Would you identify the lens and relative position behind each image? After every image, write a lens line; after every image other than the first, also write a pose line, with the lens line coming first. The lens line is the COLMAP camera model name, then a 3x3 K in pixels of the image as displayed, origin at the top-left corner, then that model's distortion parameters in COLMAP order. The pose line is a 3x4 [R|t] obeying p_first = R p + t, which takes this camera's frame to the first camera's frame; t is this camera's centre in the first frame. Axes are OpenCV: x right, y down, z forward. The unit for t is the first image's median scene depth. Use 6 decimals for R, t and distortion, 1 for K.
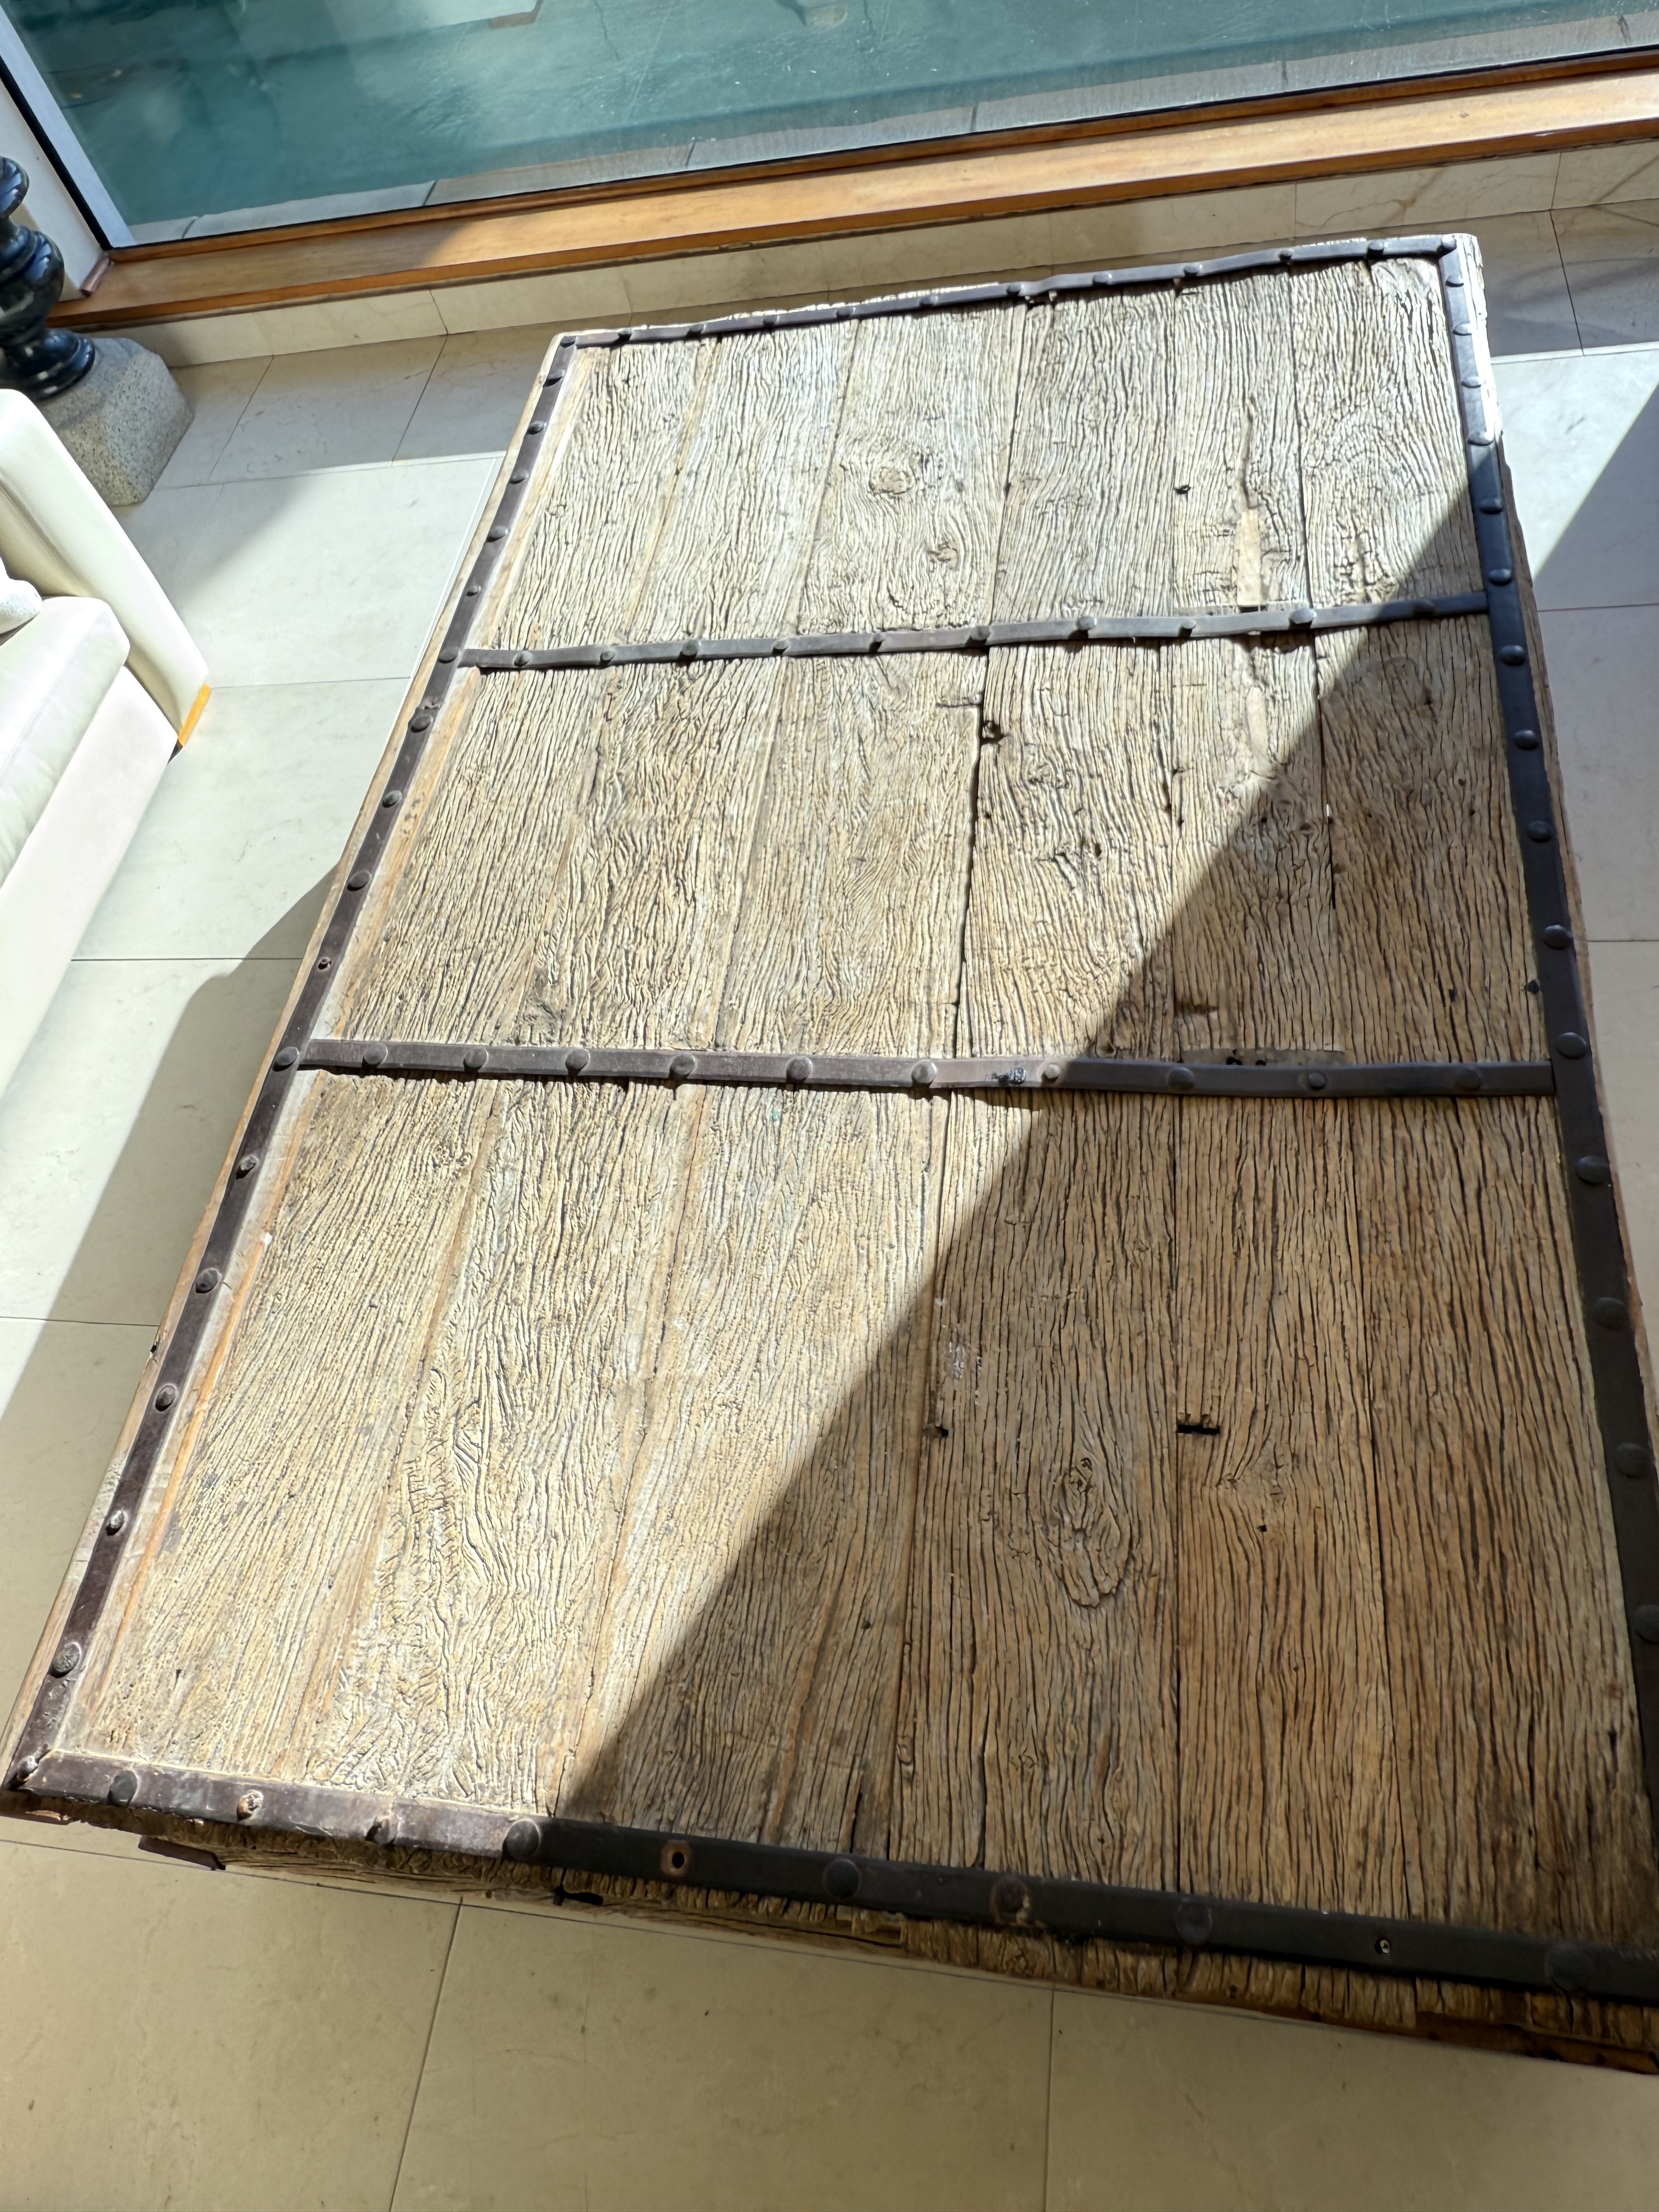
lens RADIAL K [[1608.7, 0, 828.3], [0, 1608.7, 988.7], [0, 0, 1]] dist [0.002985, 0.001261]
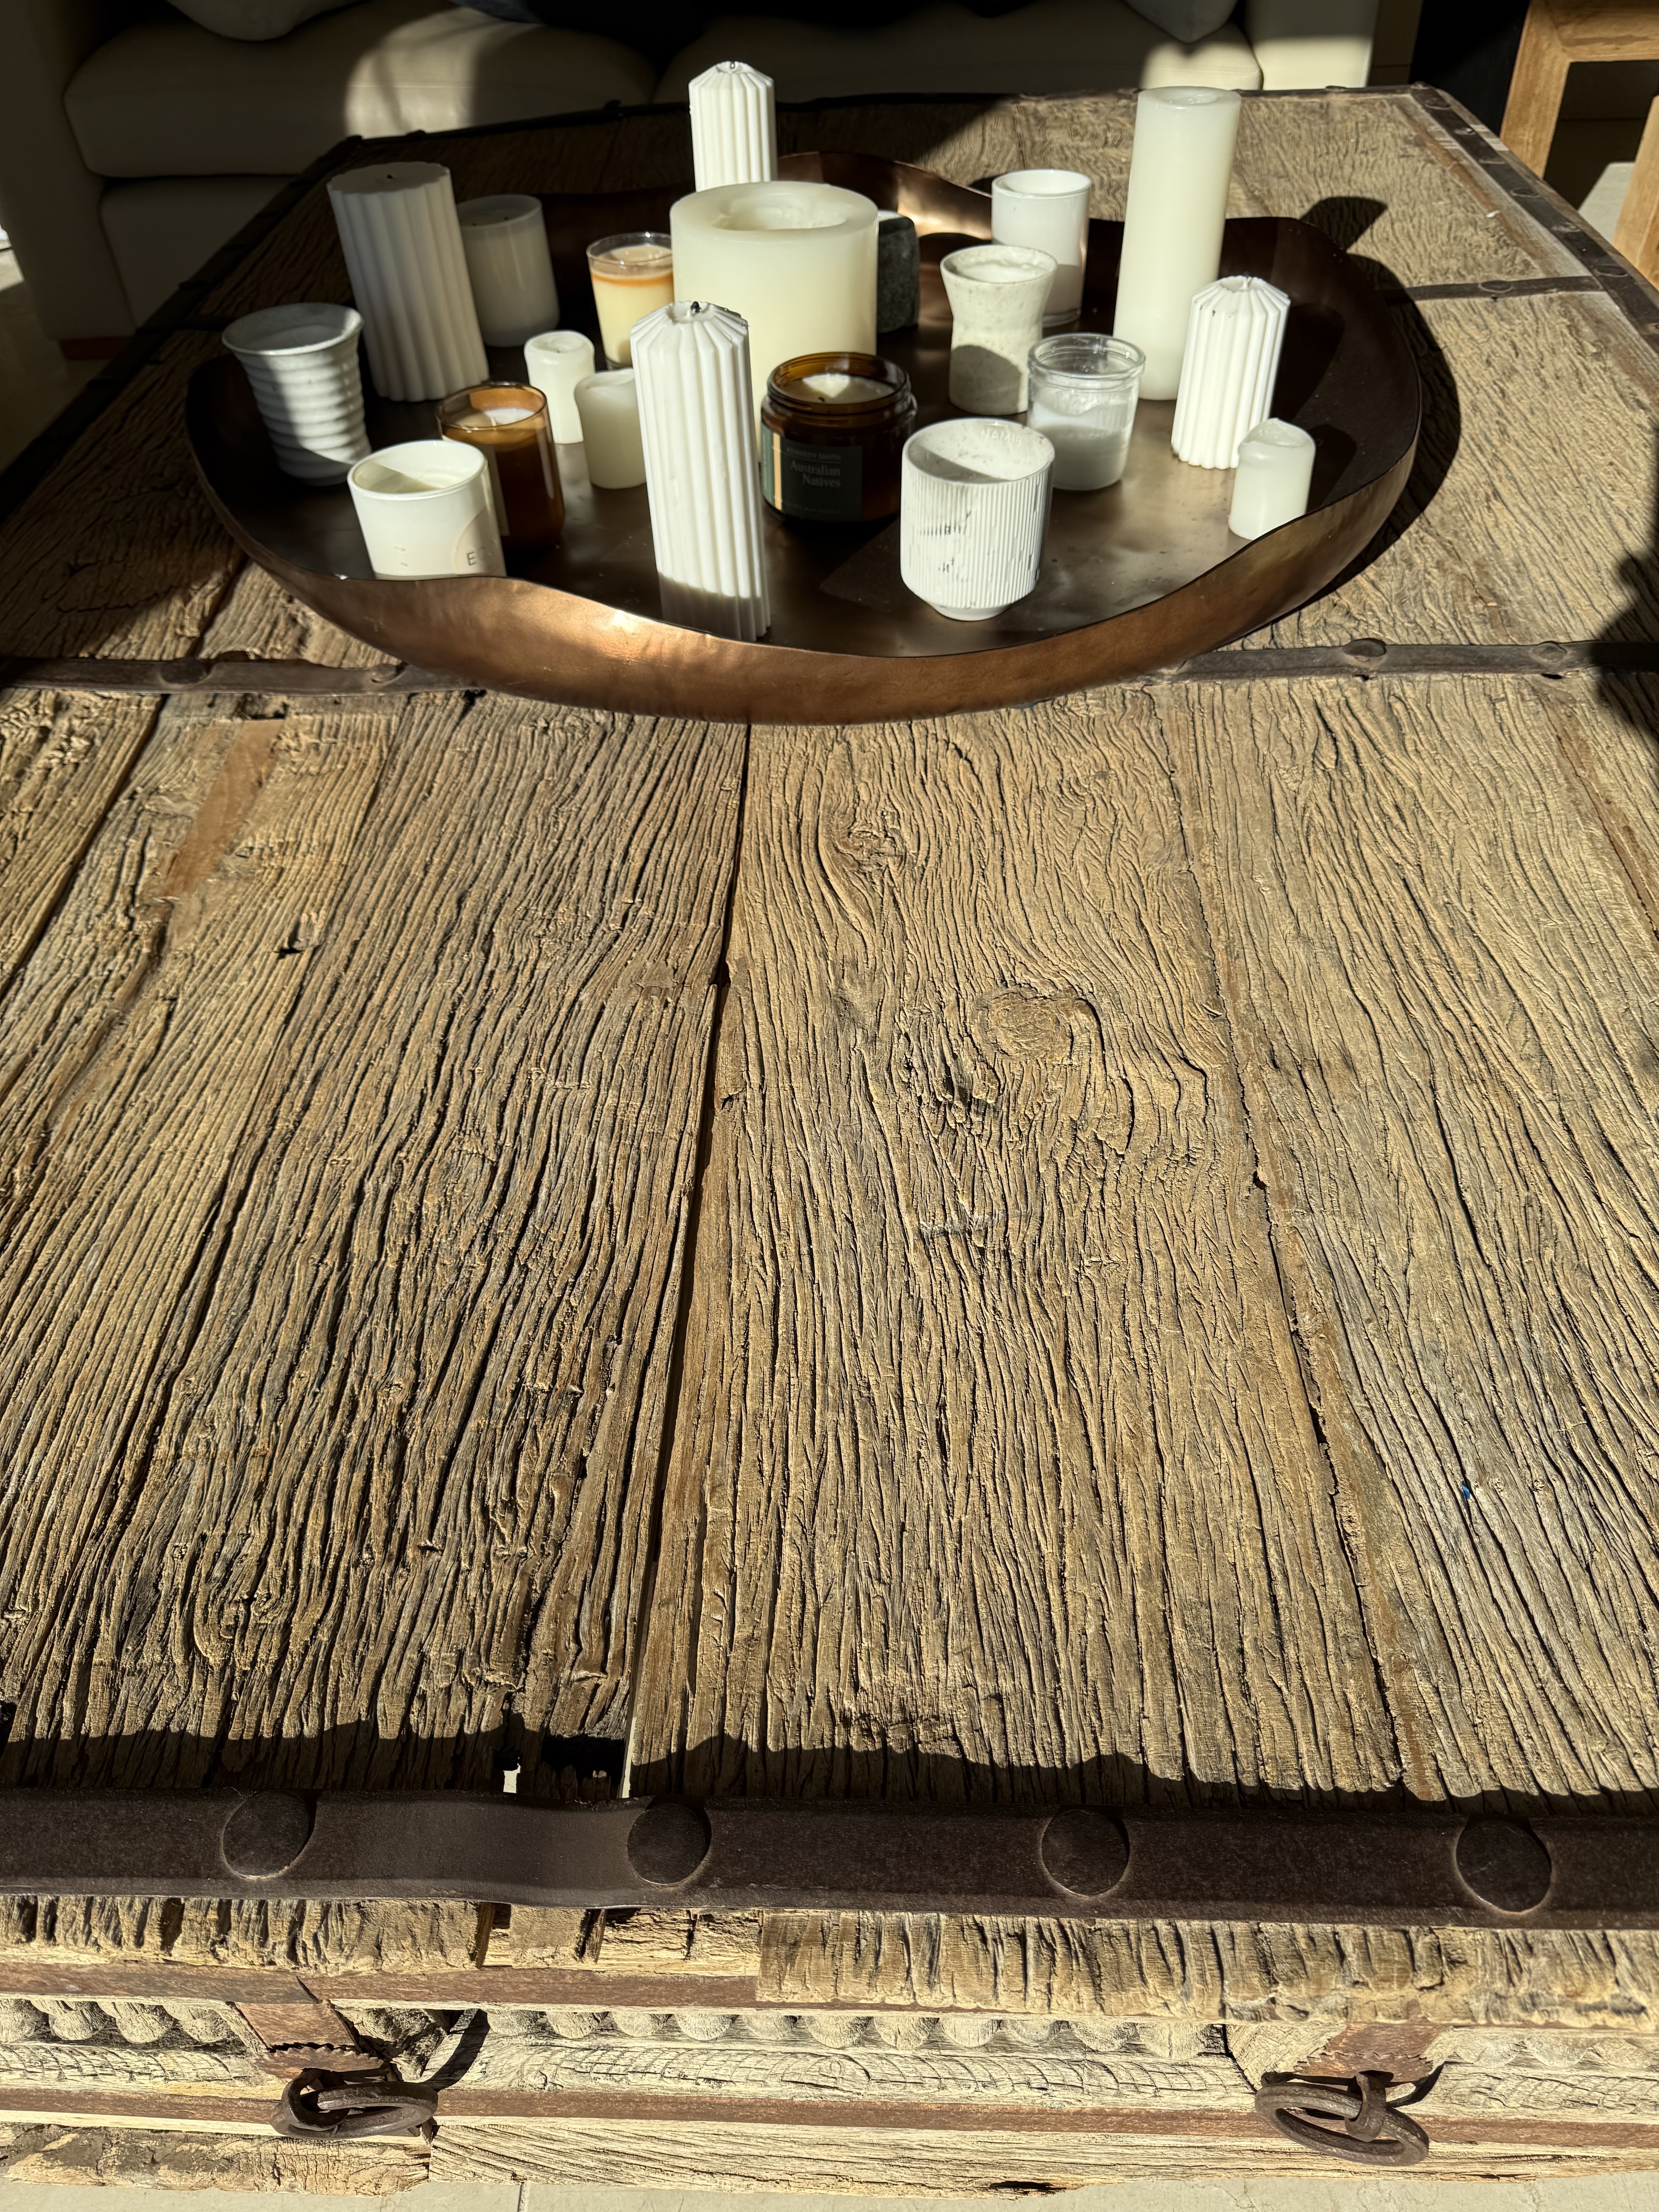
lens RADIAL K [[1541.5, 0, 829.5], [0, 1541.5, 1106.0], [0, 0, 1]] dist [0.135660, -0.265815]
pose [[-0.965911, 0.243095, 0.088999, 0.070645], [0.045241, -0.179990, 0.982628, -0.813693], [0.254891, 0.953157, 0.162856, 1.158243]]
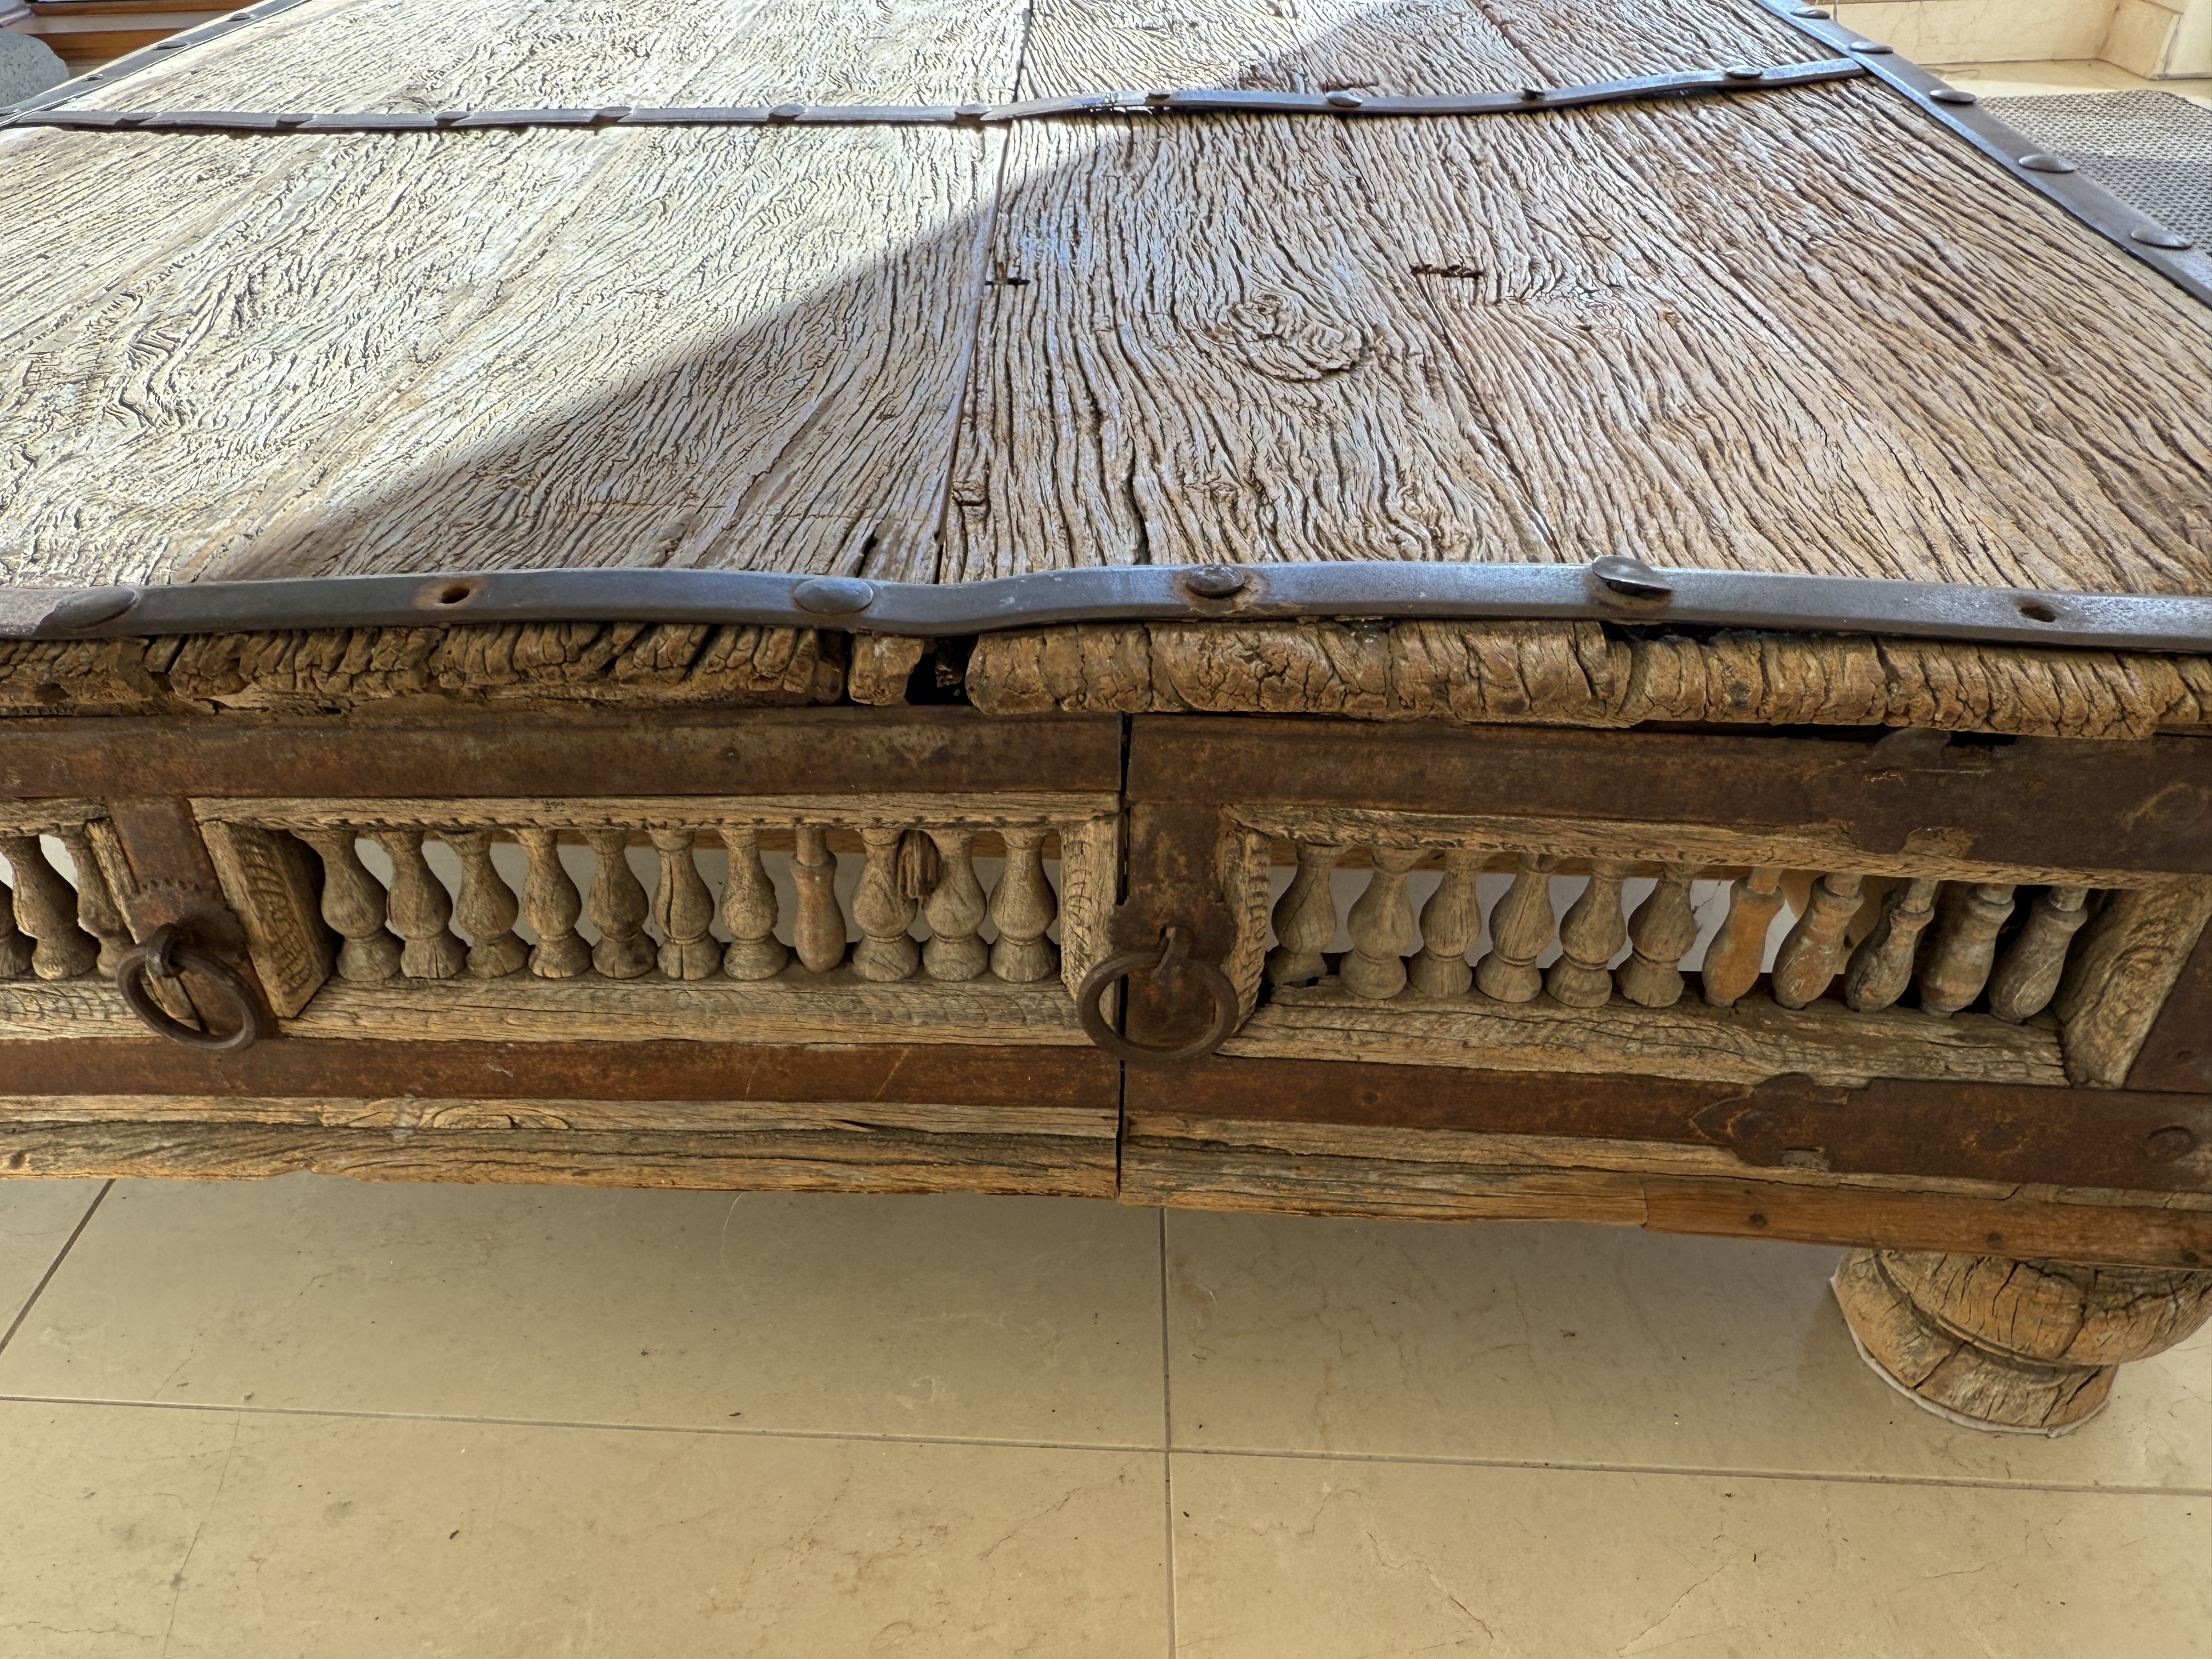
lens RADIAL K [[1608.7, 0, 984.4], [0, 1608.7, 835.1], [0, 0, 1]] dist [0.002985, 0.001261]
pose [[0.986035, 0.087411, 0.141754, -0.005282], [-0.039806, 0.950214, -0.309045, 0.505555], [-0.161711, 0.299086, 0.940424, 0.400741]]
